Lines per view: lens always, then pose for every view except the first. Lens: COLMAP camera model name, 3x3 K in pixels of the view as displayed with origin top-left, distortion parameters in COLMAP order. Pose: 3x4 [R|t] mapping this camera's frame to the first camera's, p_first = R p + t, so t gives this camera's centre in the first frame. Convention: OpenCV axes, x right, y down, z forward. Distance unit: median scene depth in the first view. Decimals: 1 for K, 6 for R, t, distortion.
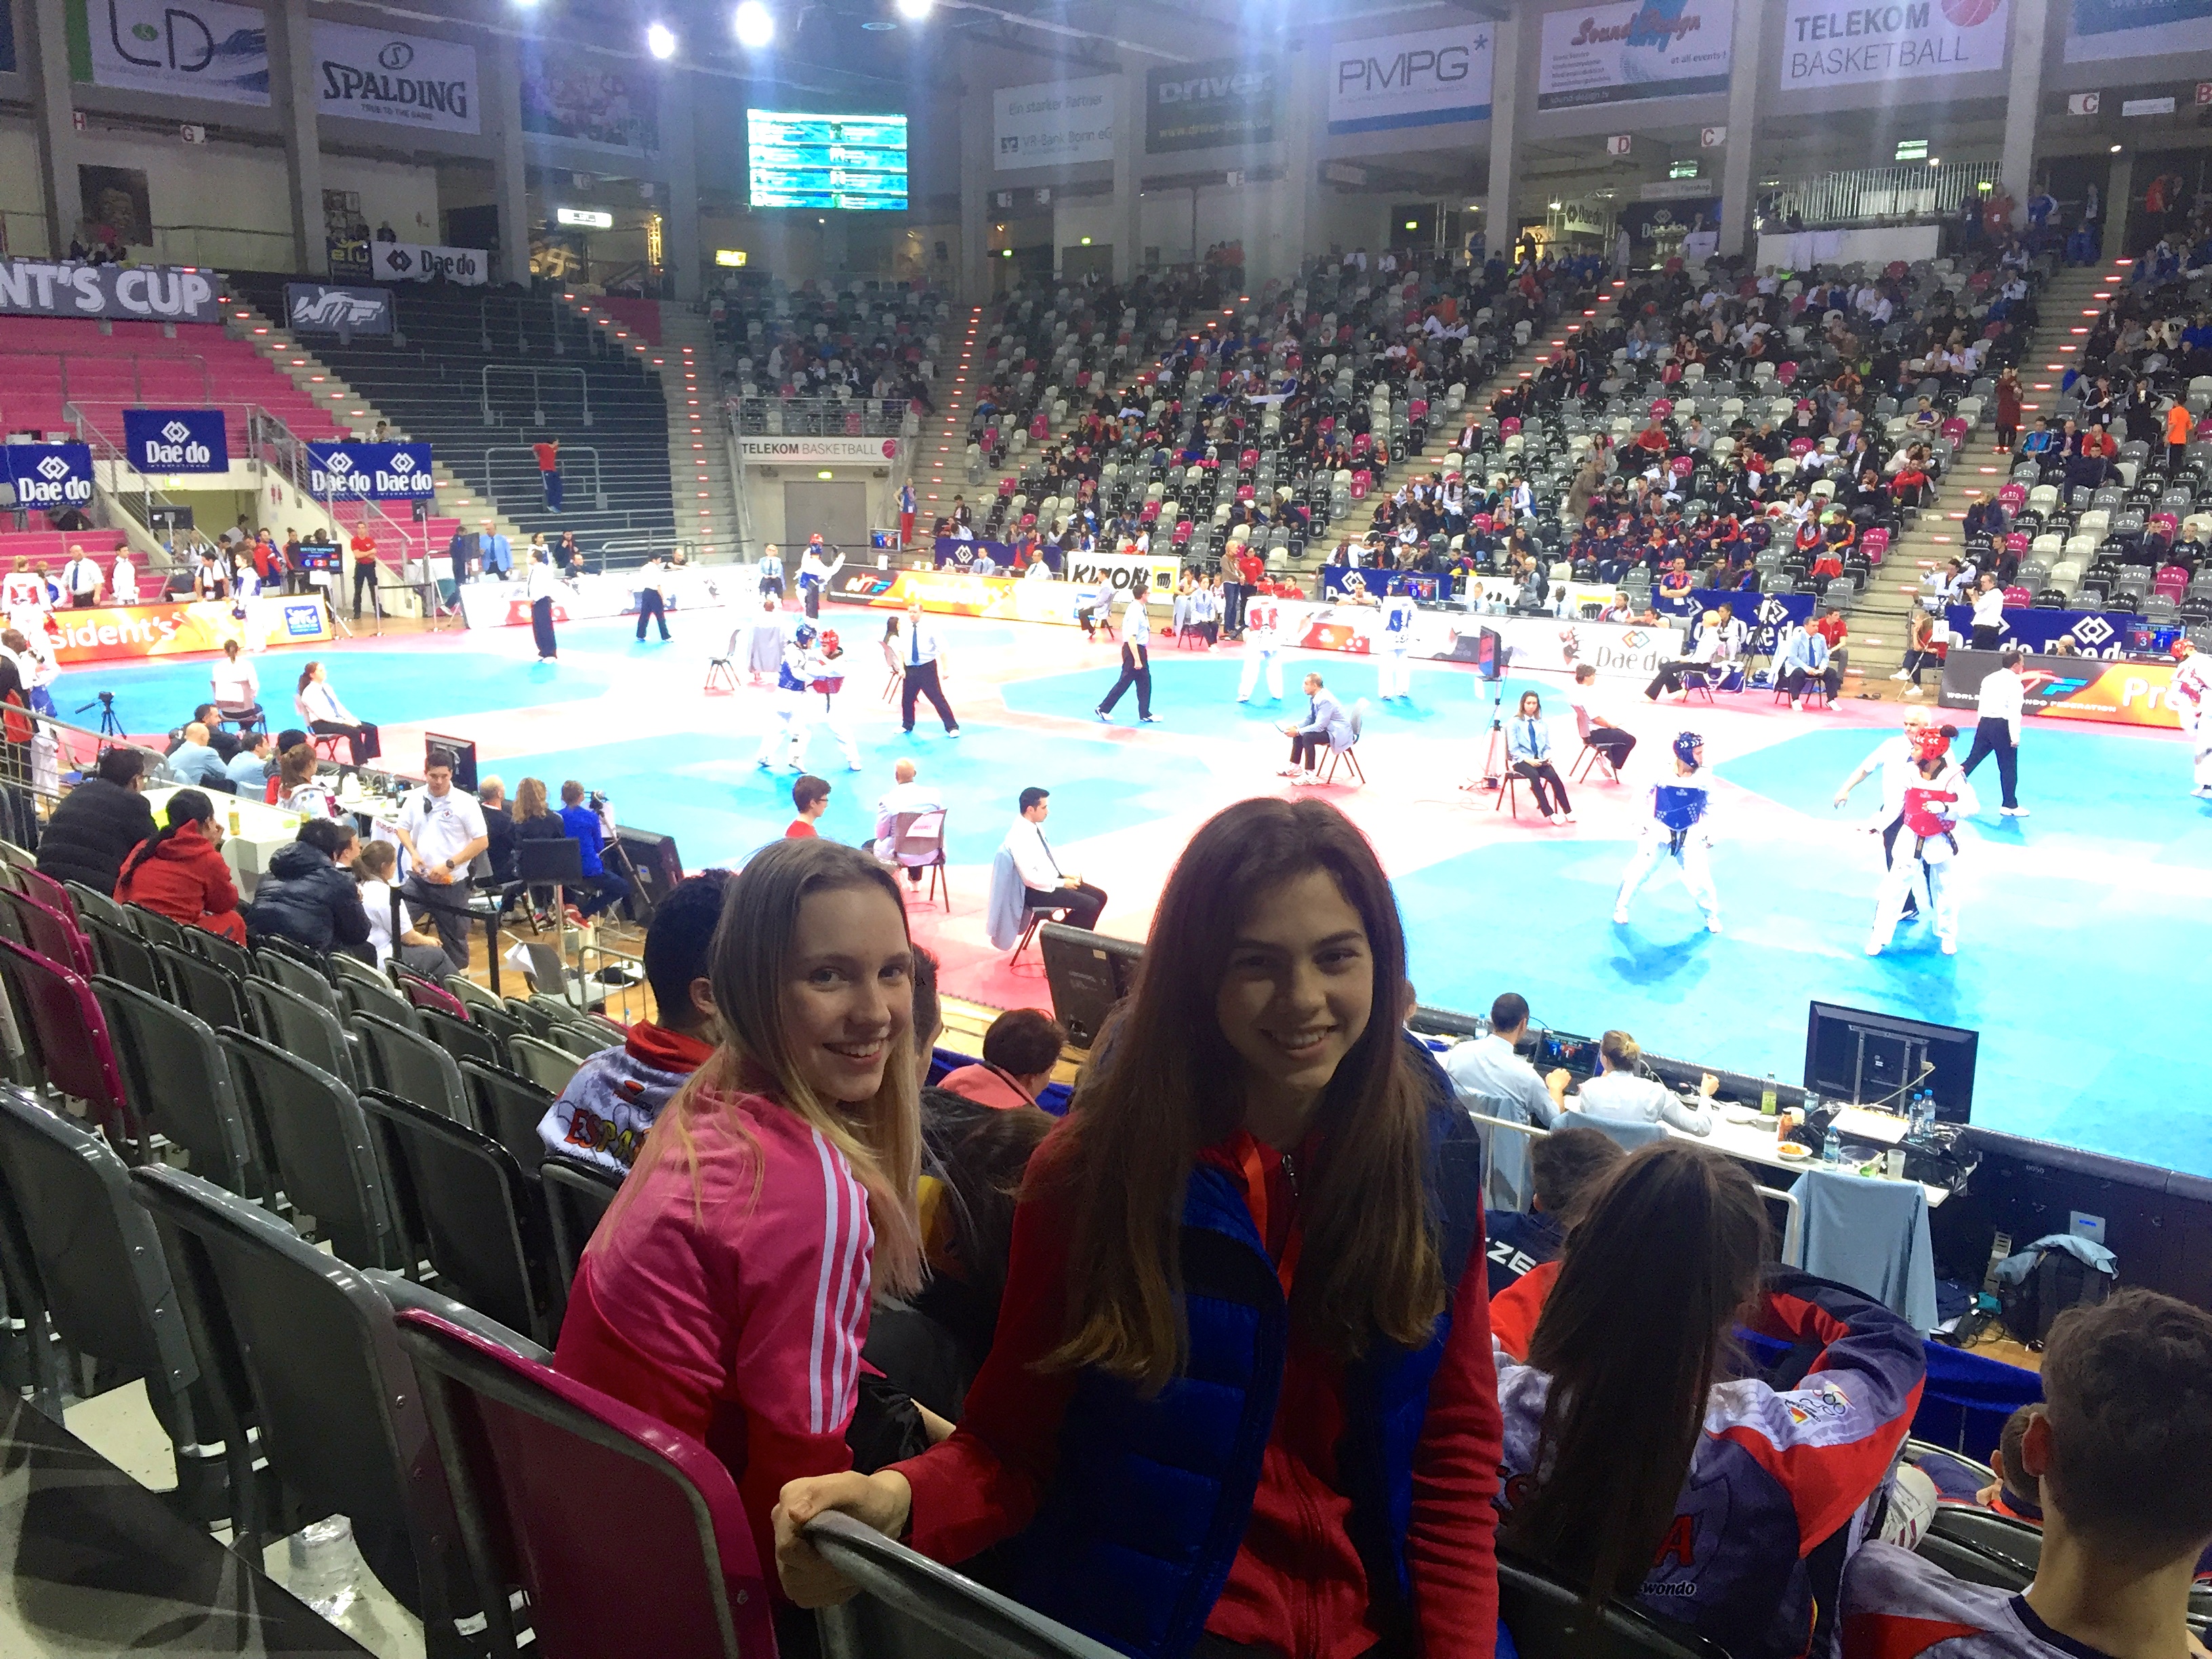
lens RADIAL K [[1881.0, 0, 1094.4], [0, 1881.0, 835.3], [0, 0, 1]] dist [0.079801, -0.094537]
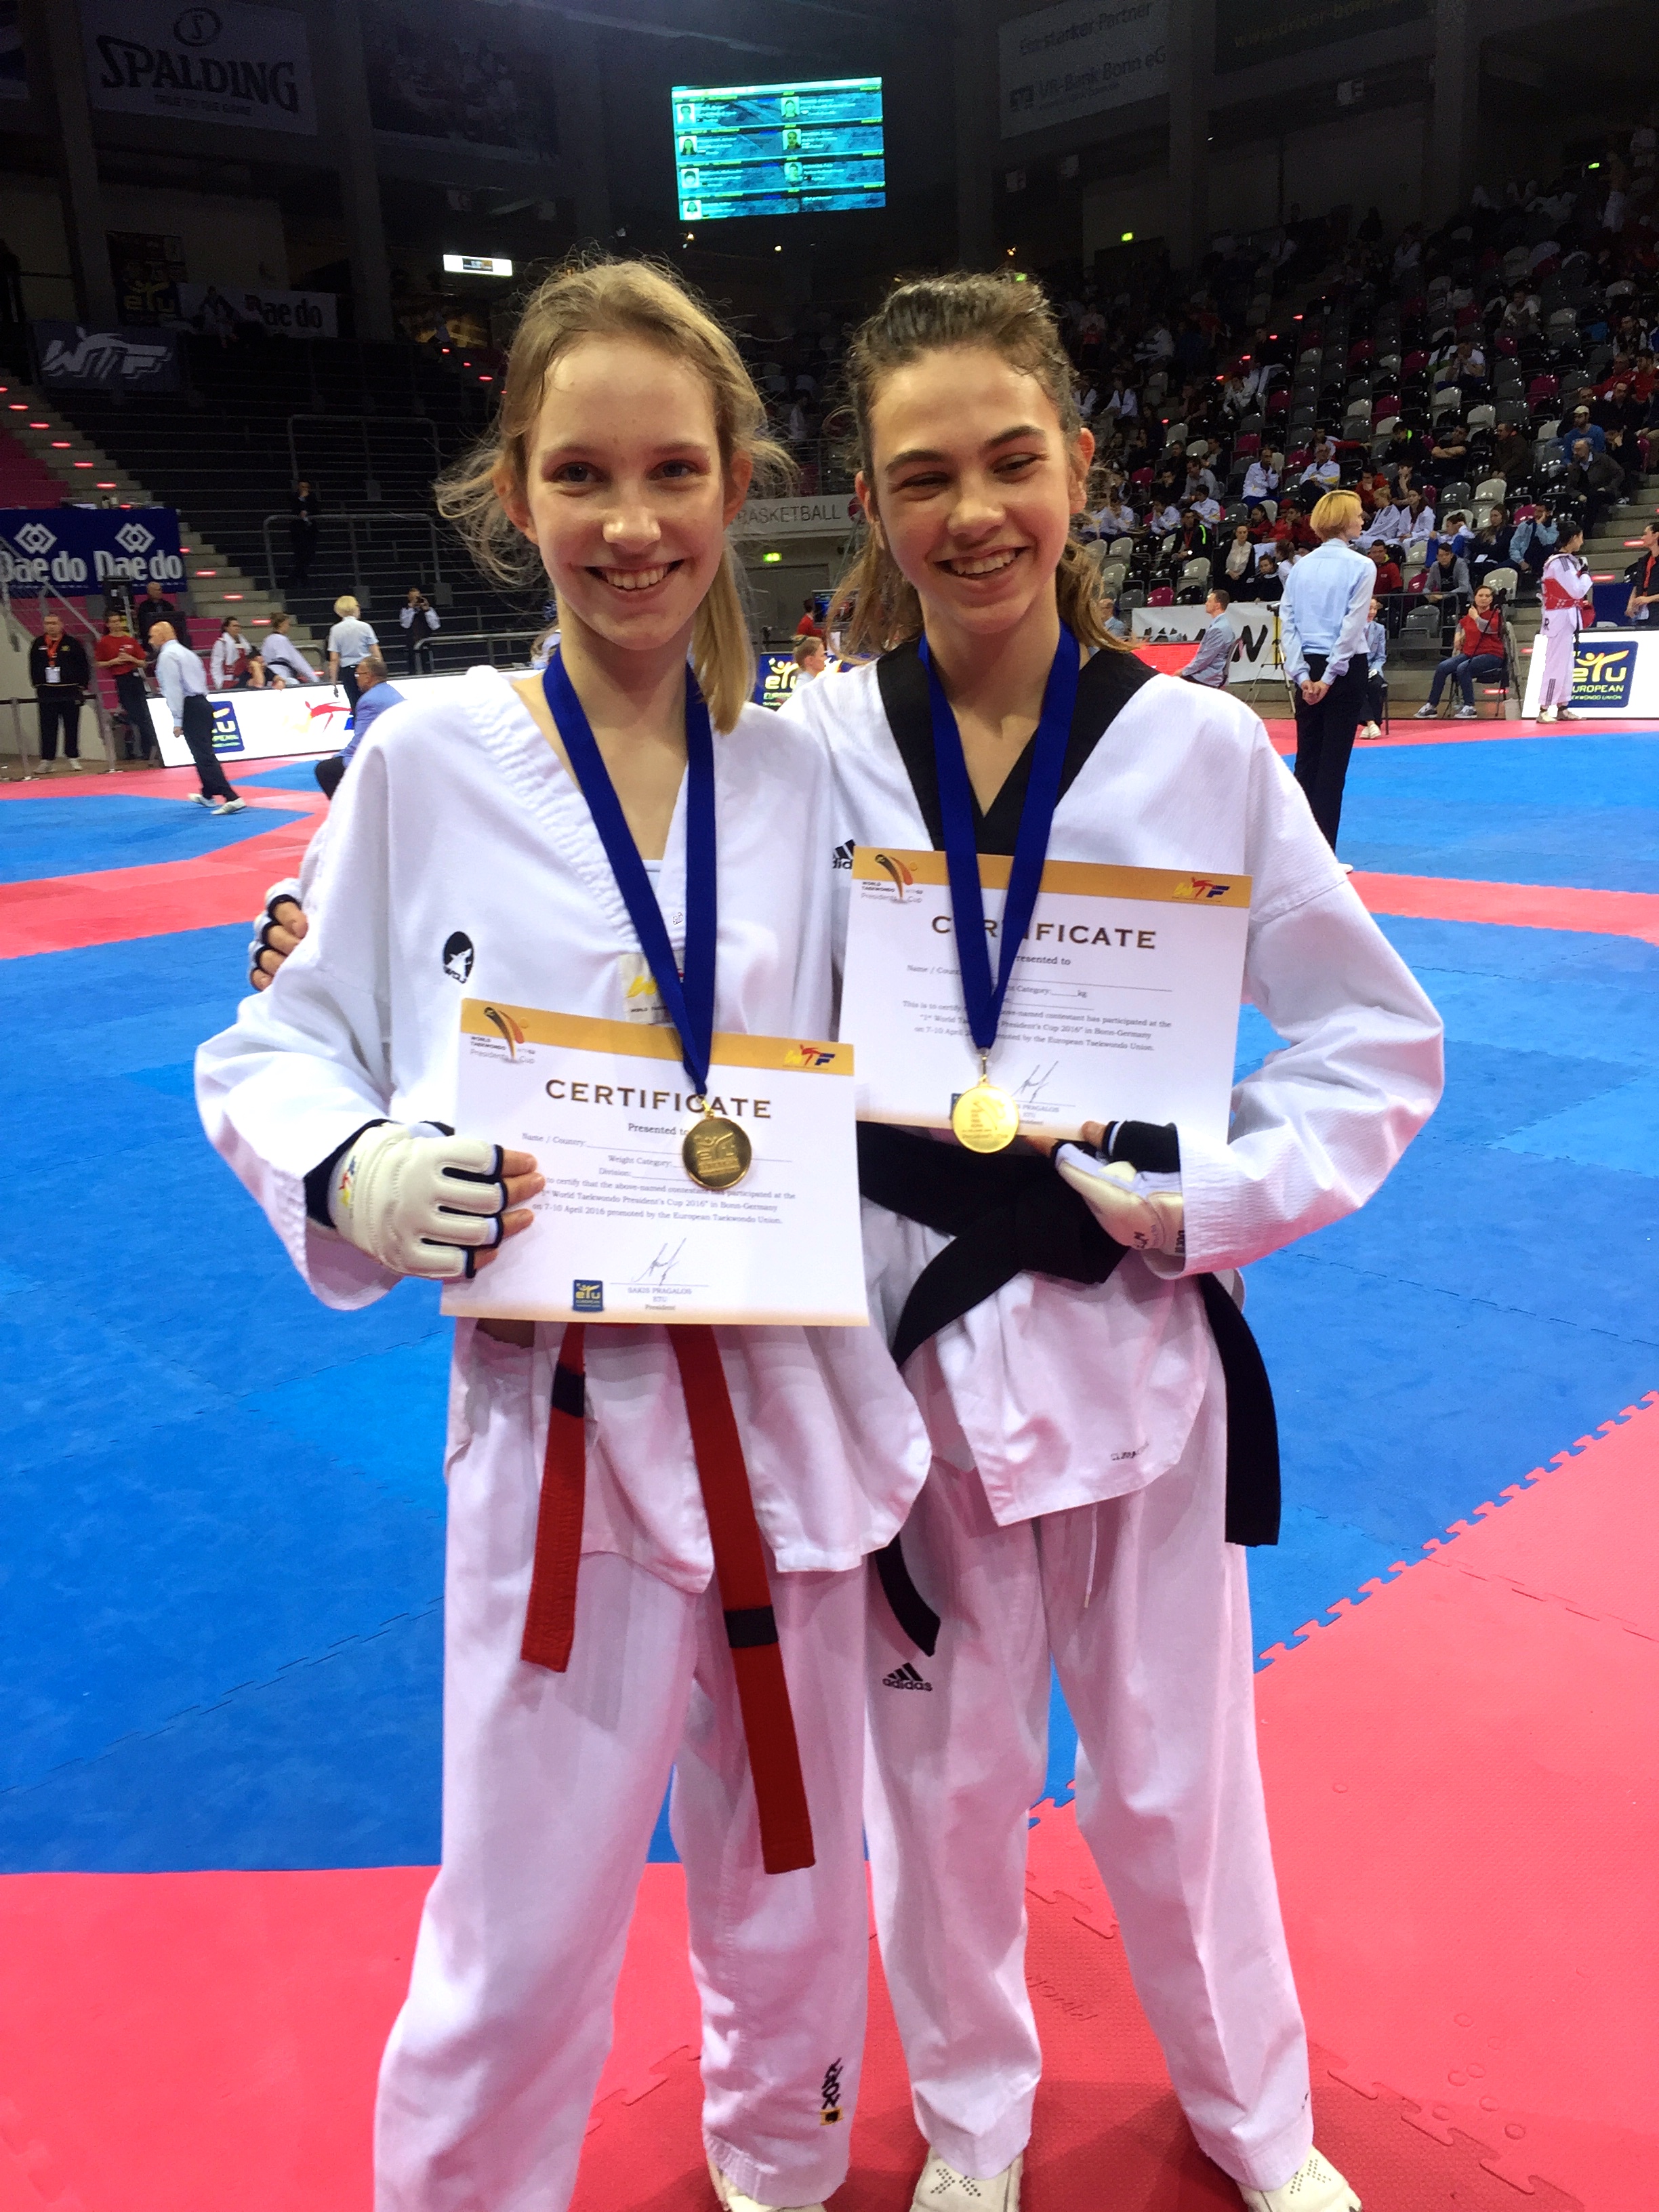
lens RADIAL K [[1881.0, 0, 833.7], [0, 1881.0, 1122.9], [0, 0, 1]] dist [0.079801, -0.094537]
pose [[0.988468, -0.018959, -0.150236, -0.015100], [0.027509, 0.998105, 0.055038, -0.014333], [0.148908, -0.058536, 0.987117, 0.275396]]
